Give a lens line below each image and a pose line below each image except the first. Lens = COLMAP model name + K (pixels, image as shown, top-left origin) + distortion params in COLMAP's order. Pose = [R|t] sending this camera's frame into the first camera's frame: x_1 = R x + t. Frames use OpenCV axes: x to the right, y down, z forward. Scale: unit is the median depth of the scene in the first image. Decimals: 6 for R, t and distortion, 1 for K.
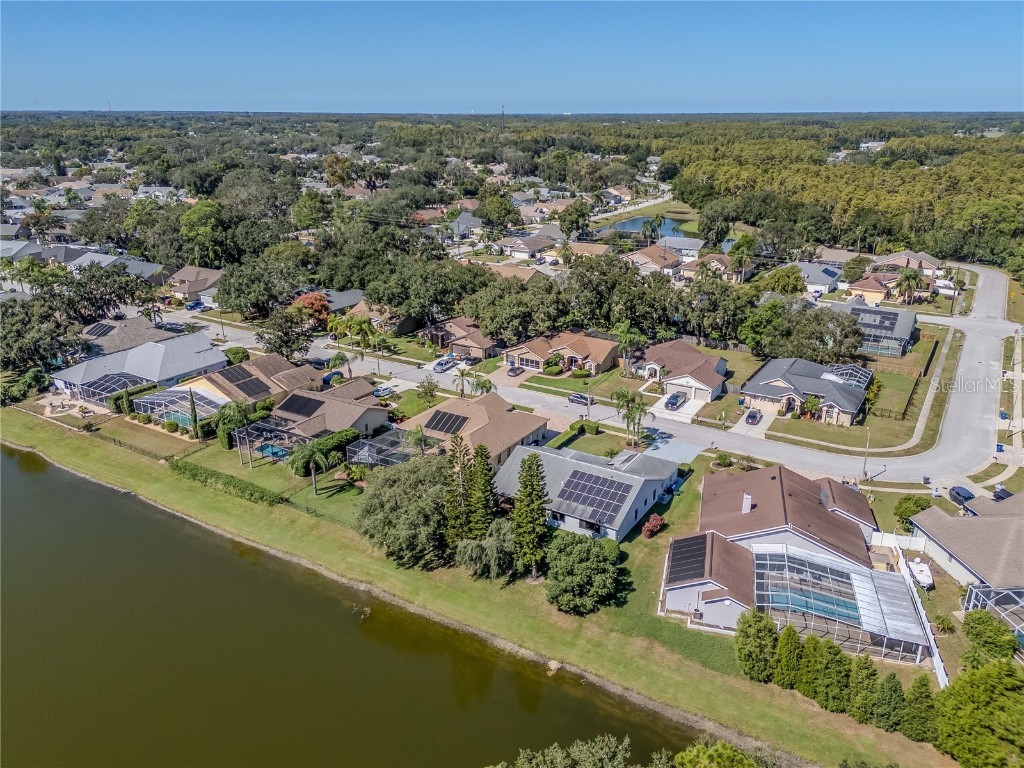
lens RADIAL K [[756.4, 0, 512.0], [0, 756.4, 384.0], [0, 0, 1]] dist [0.097846, -0.105449]
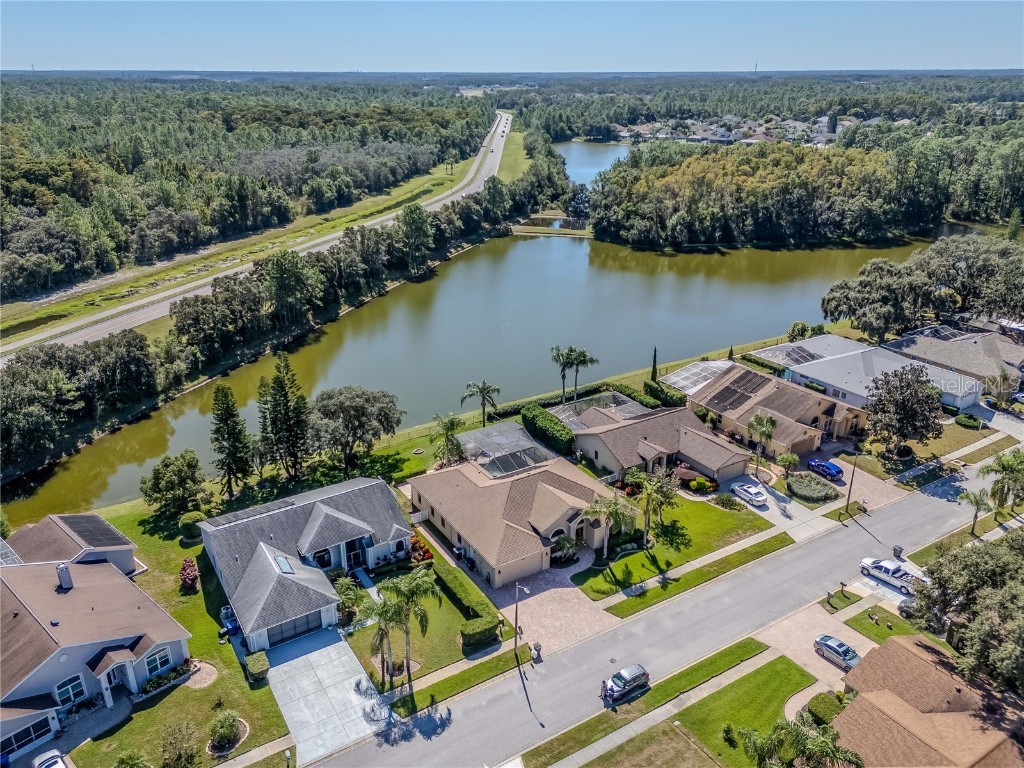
lens RADIAL K [[761.4, 0, 512.0], [0, 761.4, 384.0], [0, 0, 1]] dist [0.090485, -0.102036]
pose [[-0.437198, 0.342249, -0.831699, 0.474712], [-0.302181, 0.815100, 0.494265, -0.360496], [0.847080, 0.467416, -0.252939, 1.018490]]
